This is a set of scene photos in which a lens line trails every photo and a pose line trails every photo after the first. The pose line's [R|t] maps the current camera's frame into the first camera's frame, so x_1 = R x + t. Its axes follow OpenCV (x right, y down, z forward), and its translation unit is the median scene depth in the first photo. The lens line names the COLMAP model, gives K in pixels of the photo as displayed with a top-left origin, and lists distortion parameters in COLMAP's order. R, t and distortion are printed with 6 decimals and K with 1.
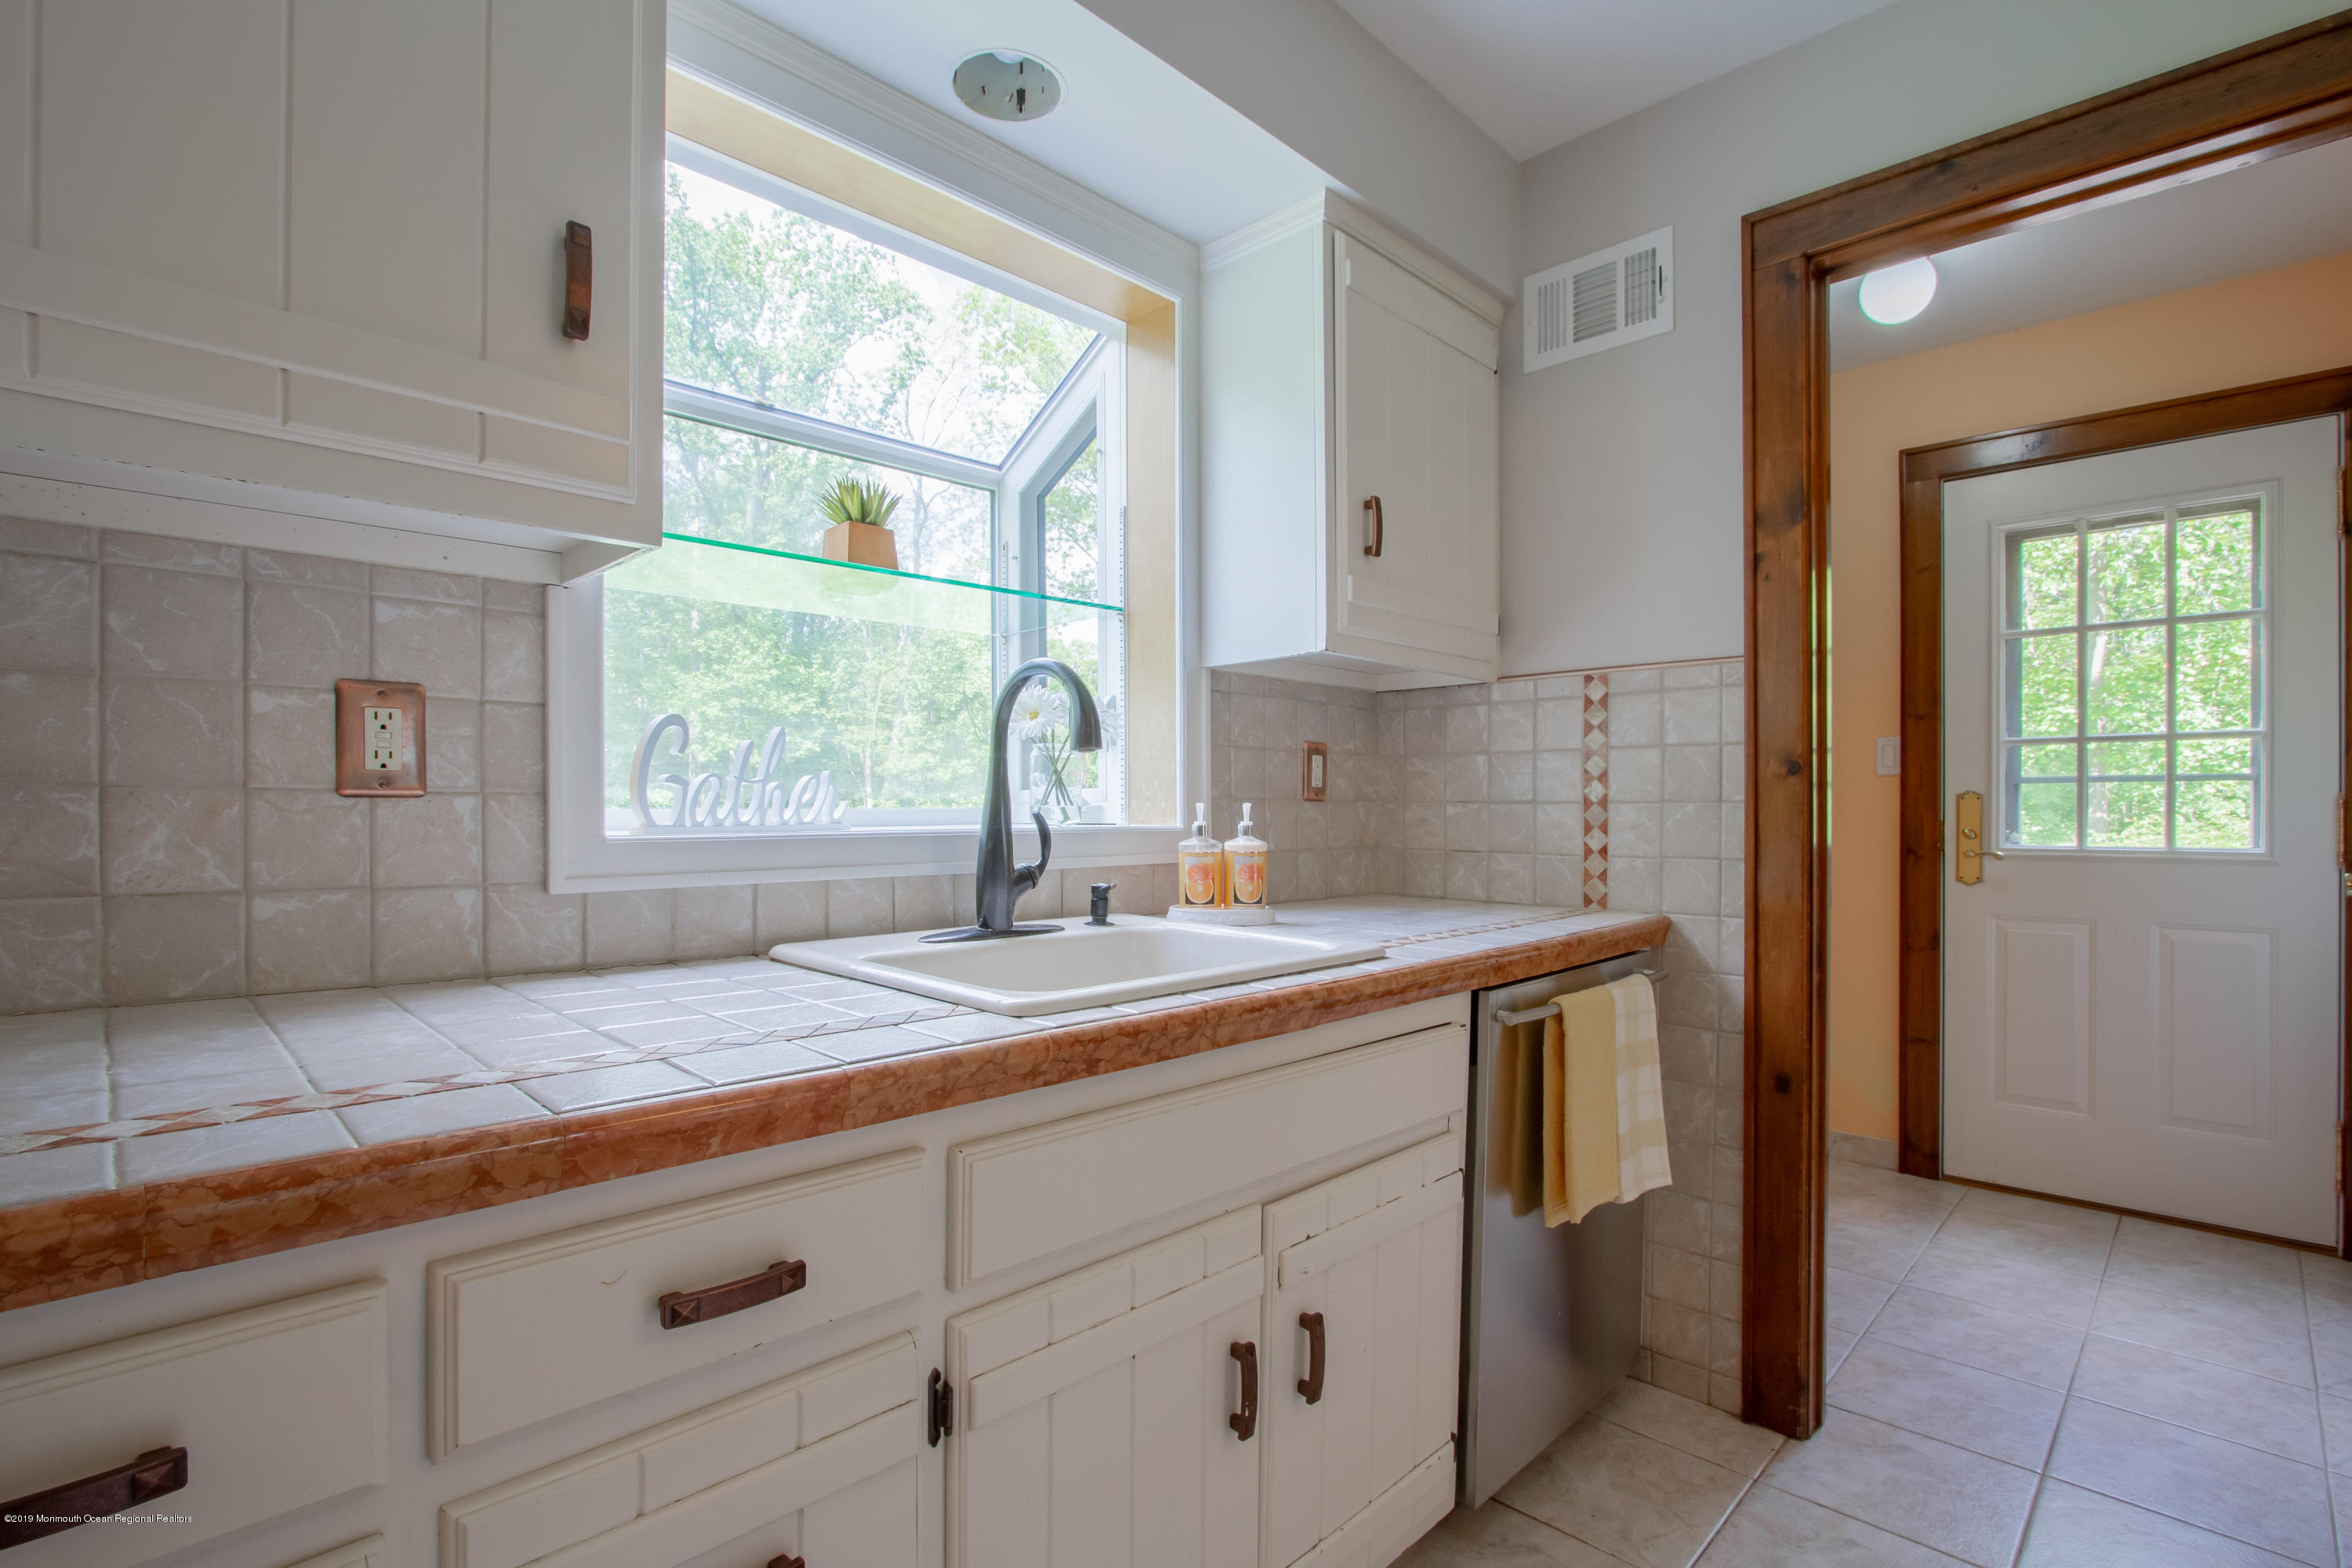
lens RADIAL K [[1085.1, 0, 1182.6], [0, 1085.1, 819.2], [0, 0, 1]] dist [-0.021981, 0.000223]
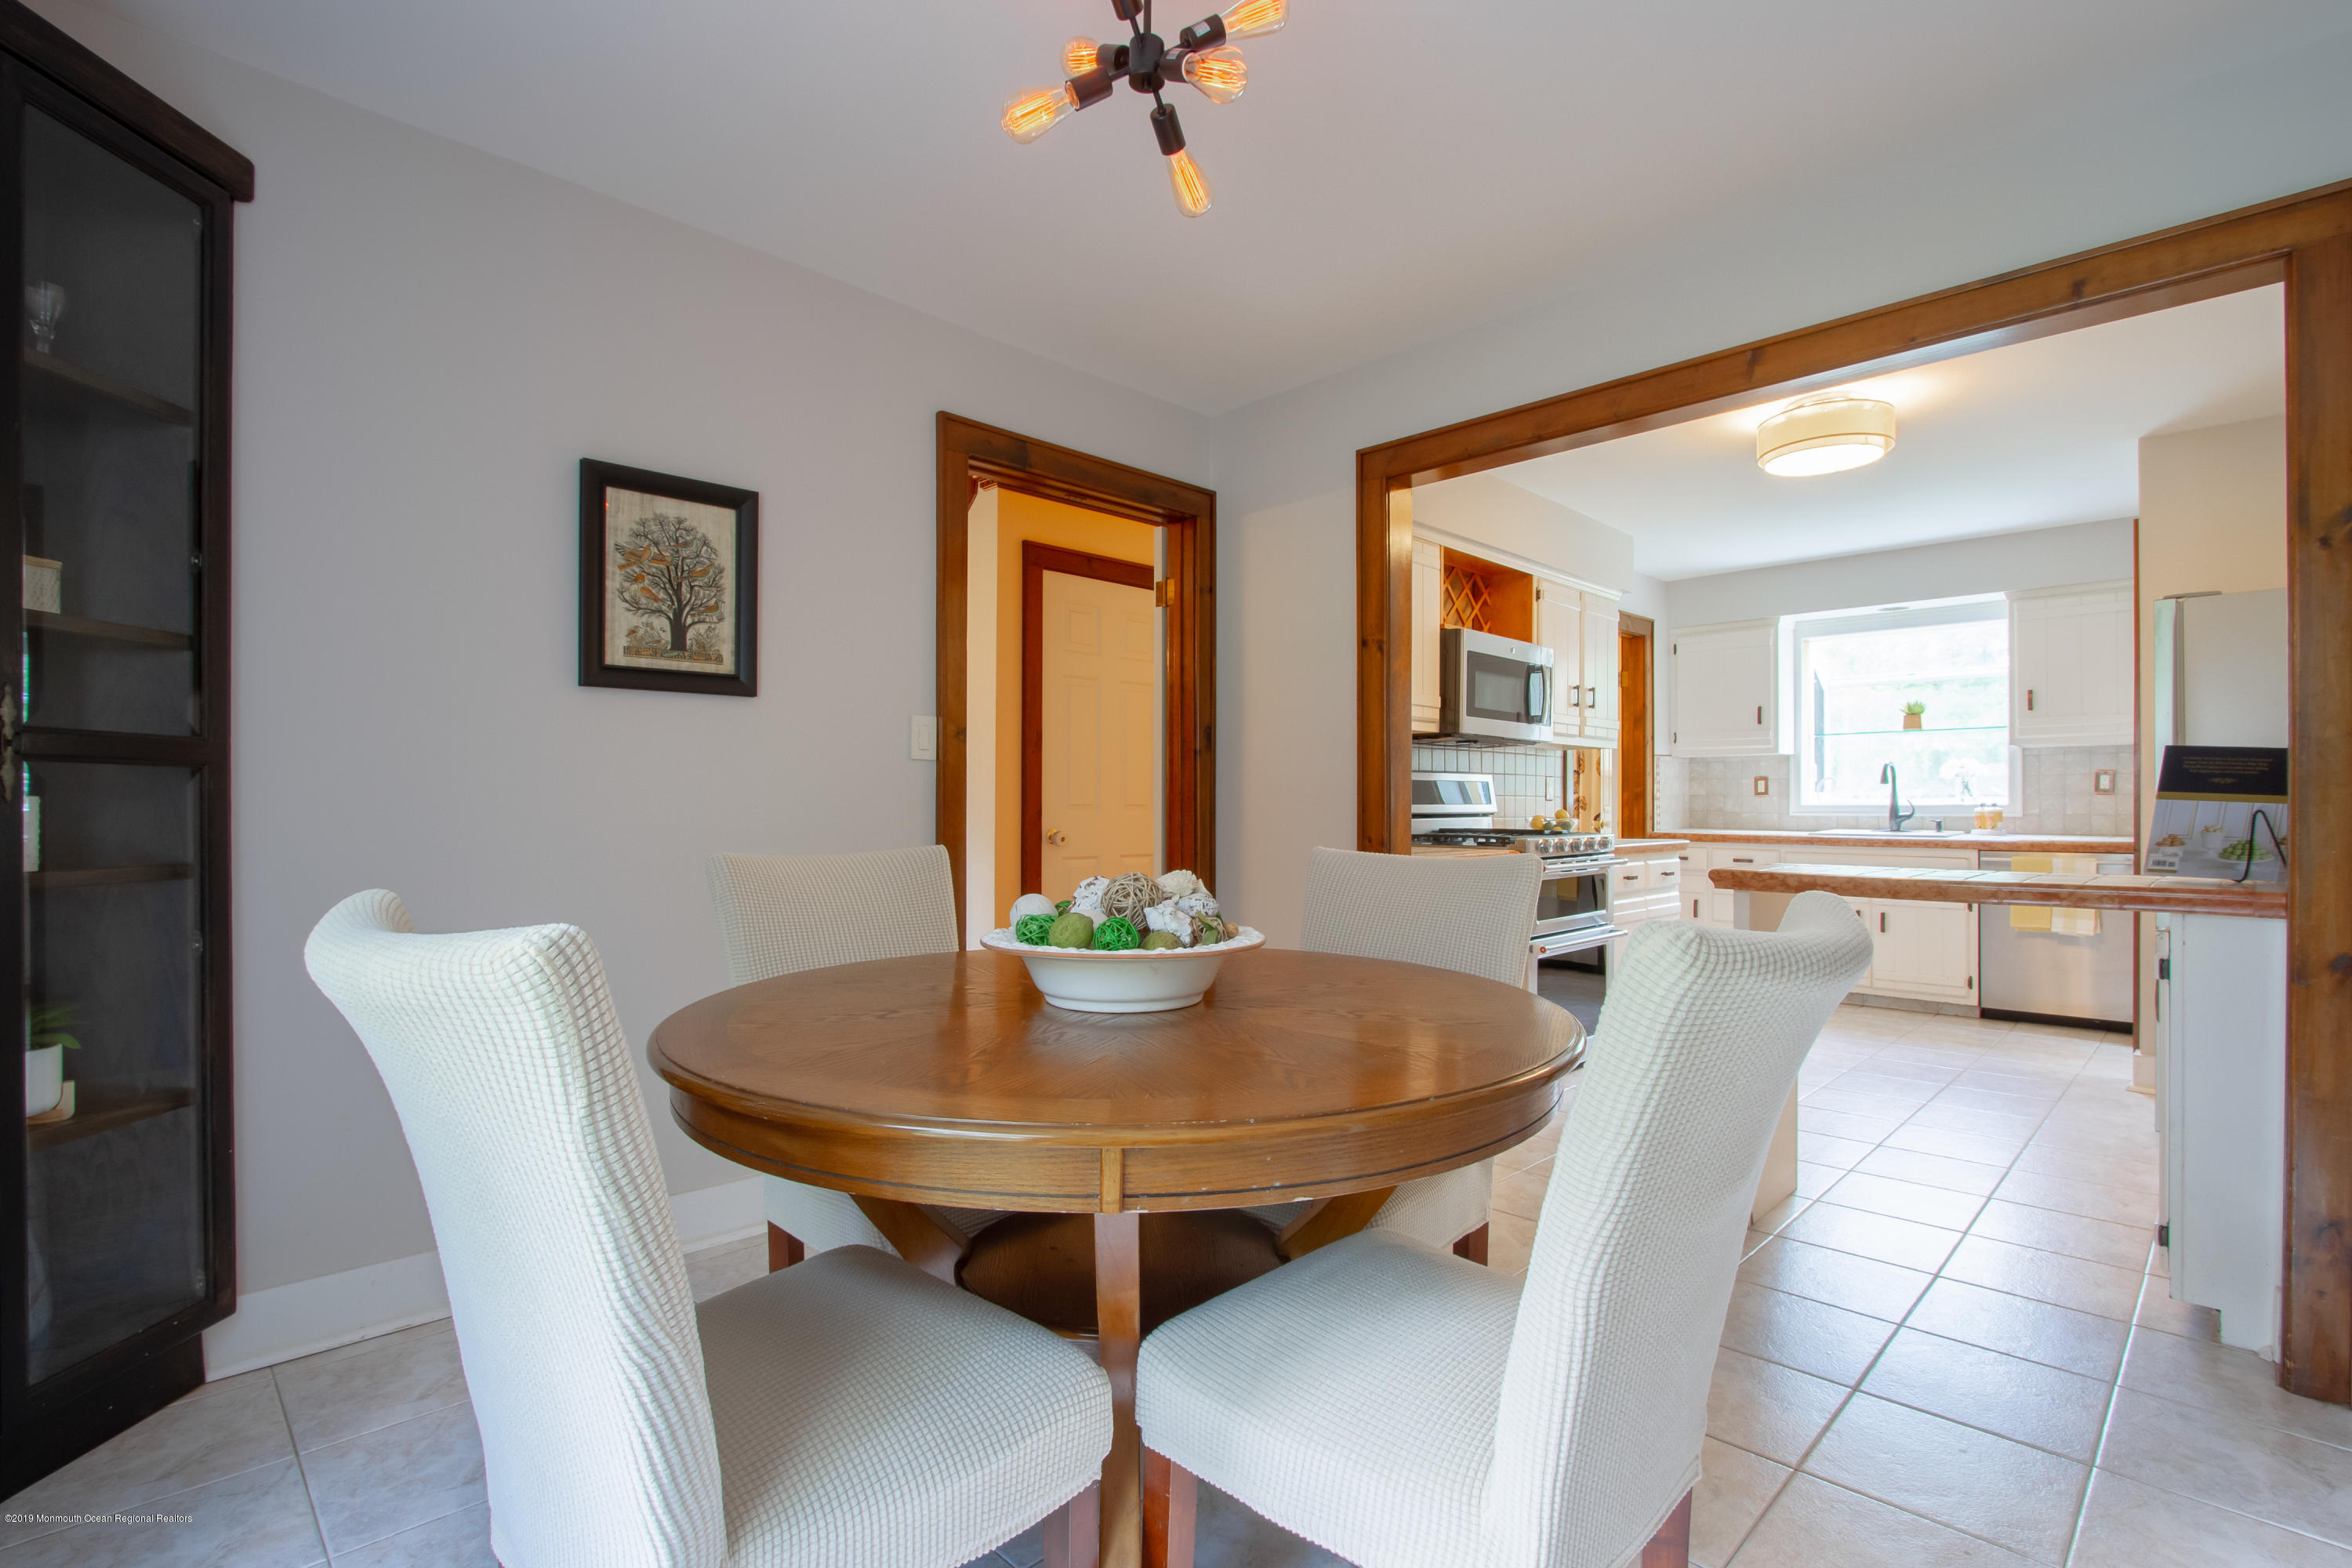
lens RADIAL K [[1077.5, 0, 1194.1], [0, 1077.5, 805.5], [0, 0, 1]] dist [-0.020384, -0.000074]
pose [[-0.001522, 0.003344, -0.999993, 4.053700], [-0.007471, 0.999966, 0.003355, 0.023309], [0.999971, 0.007476, -0.001497, -1.639562]]
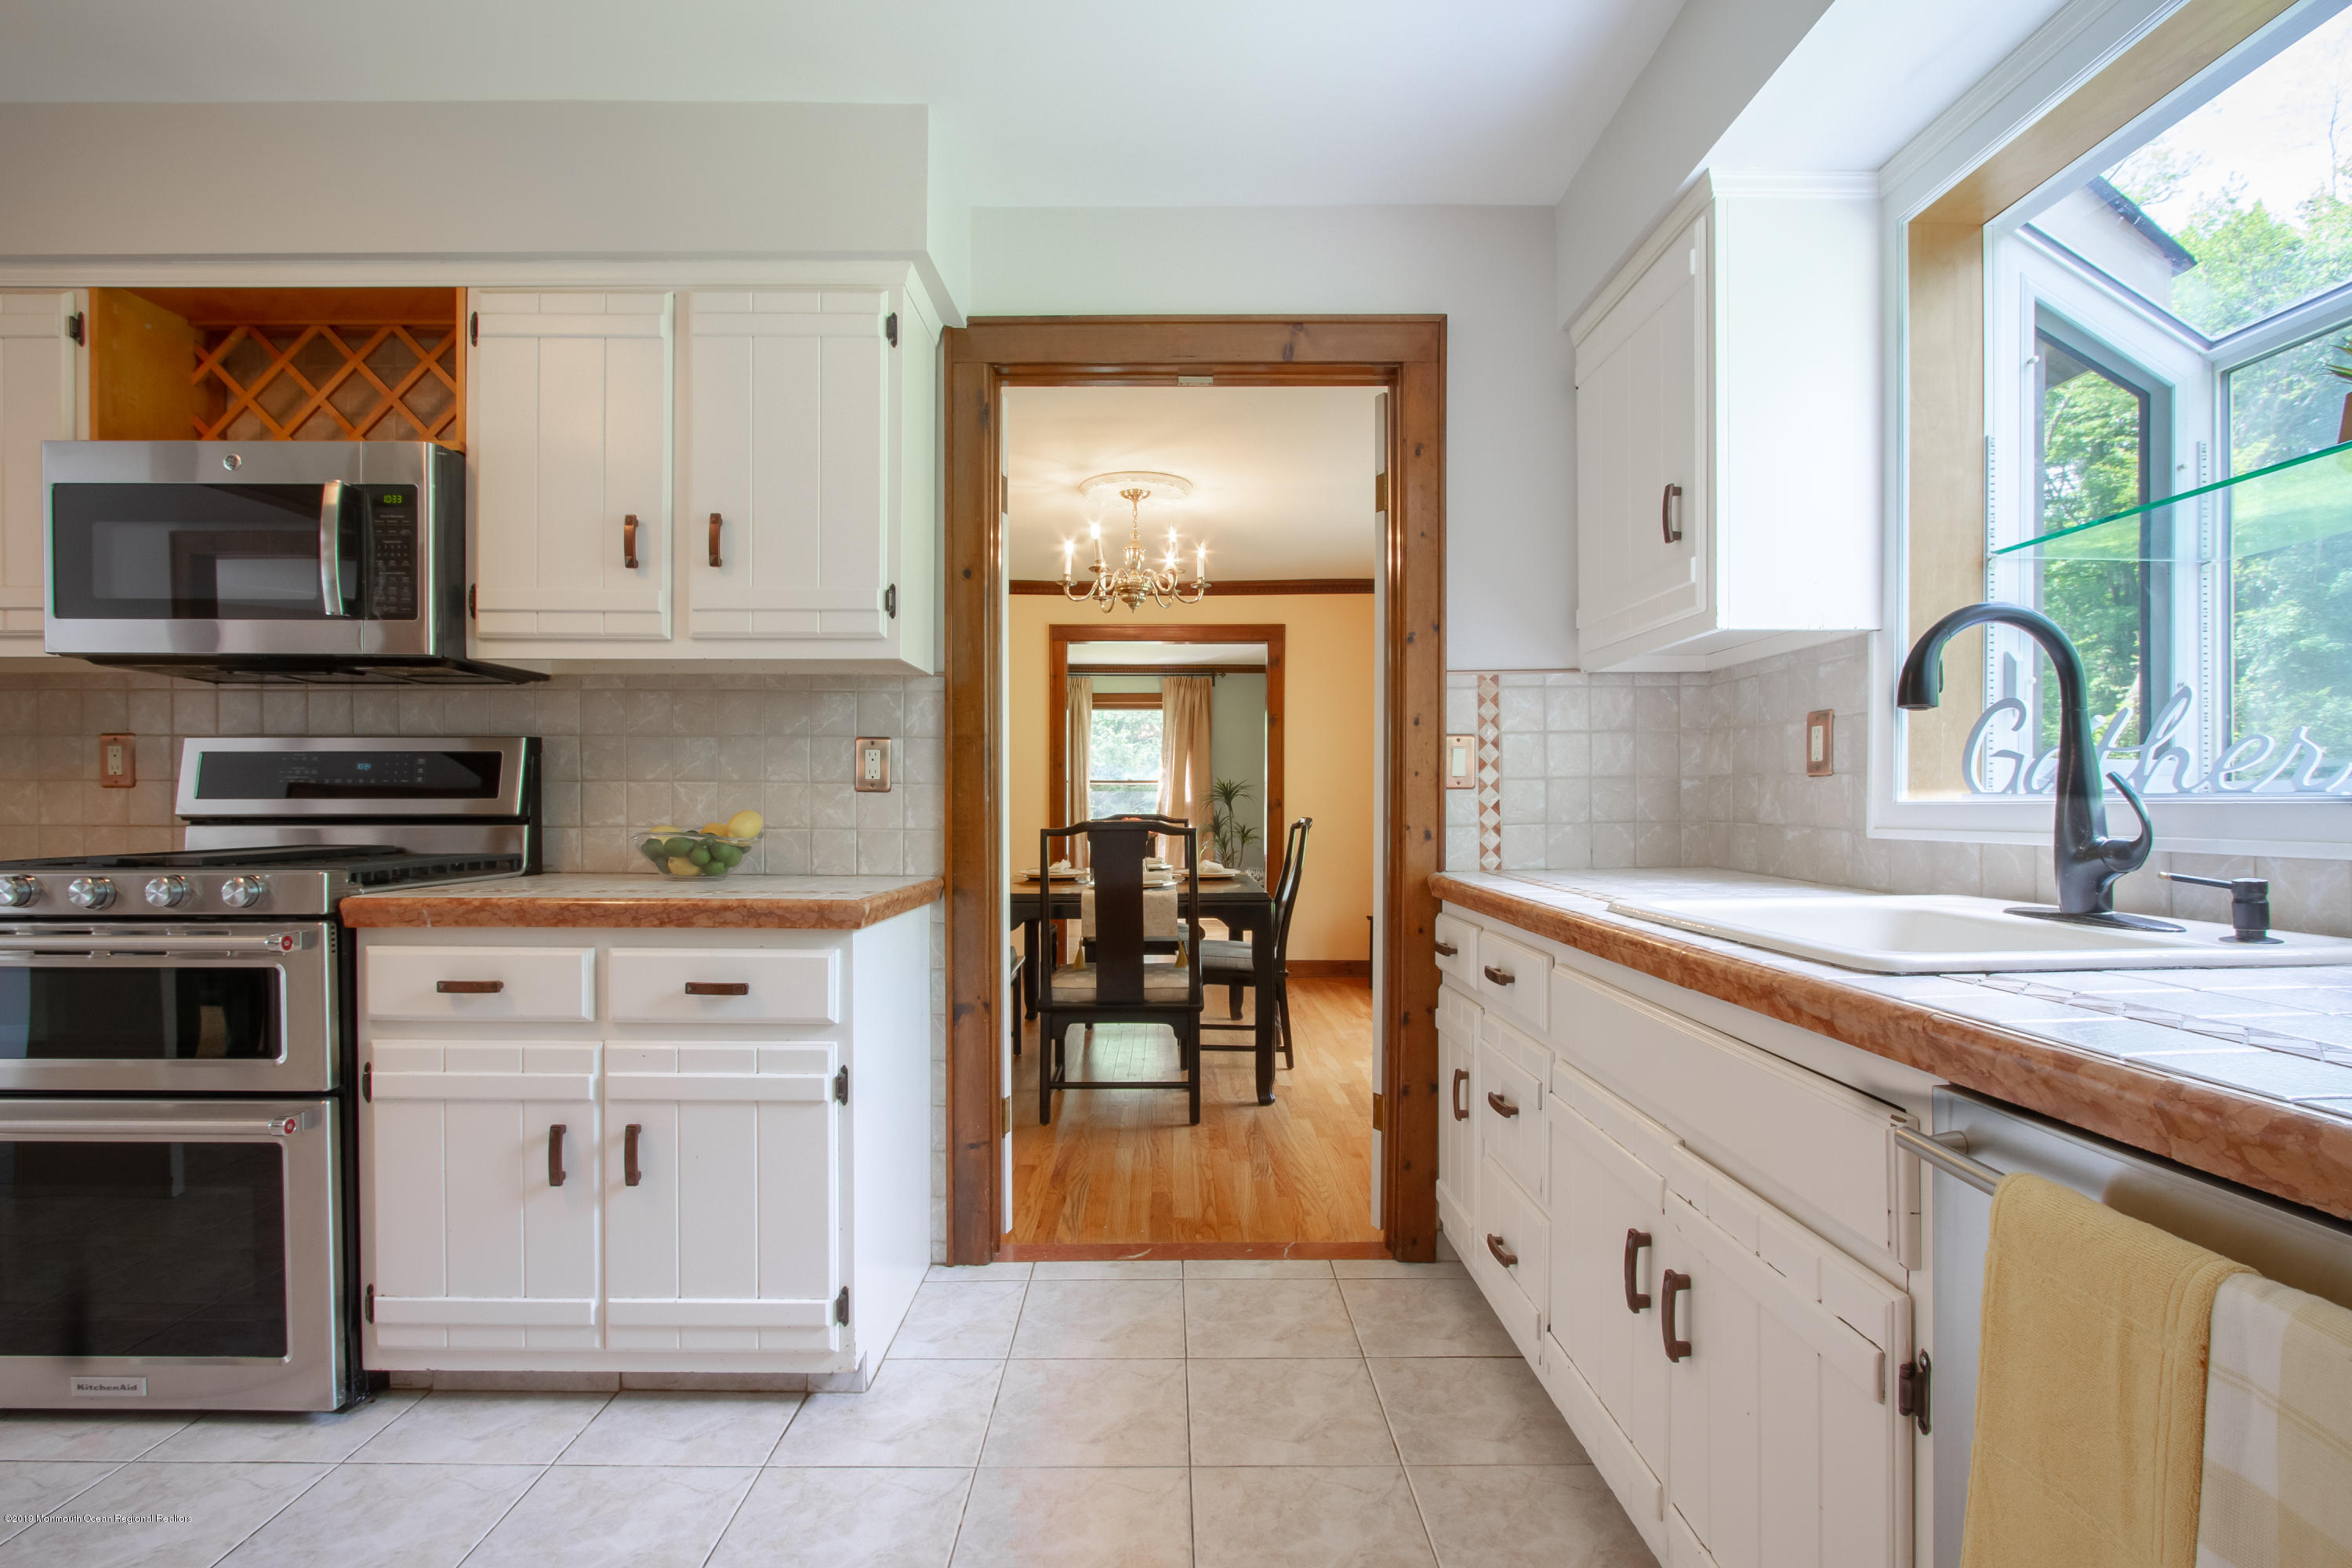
lens RADIAL K [[1085.1, 0, 1182.6], [0, 1085.1, 819.2], [0, 0, 1]] dist [-0.021981, 0.000223]
pose [[-0.697141, 0.009190, -0.716875, 1.037312], [-0.005012, 0.999831, 0.017692, 0.019839], [0.716916, 0.015927, -0.696977, 1.222710]]
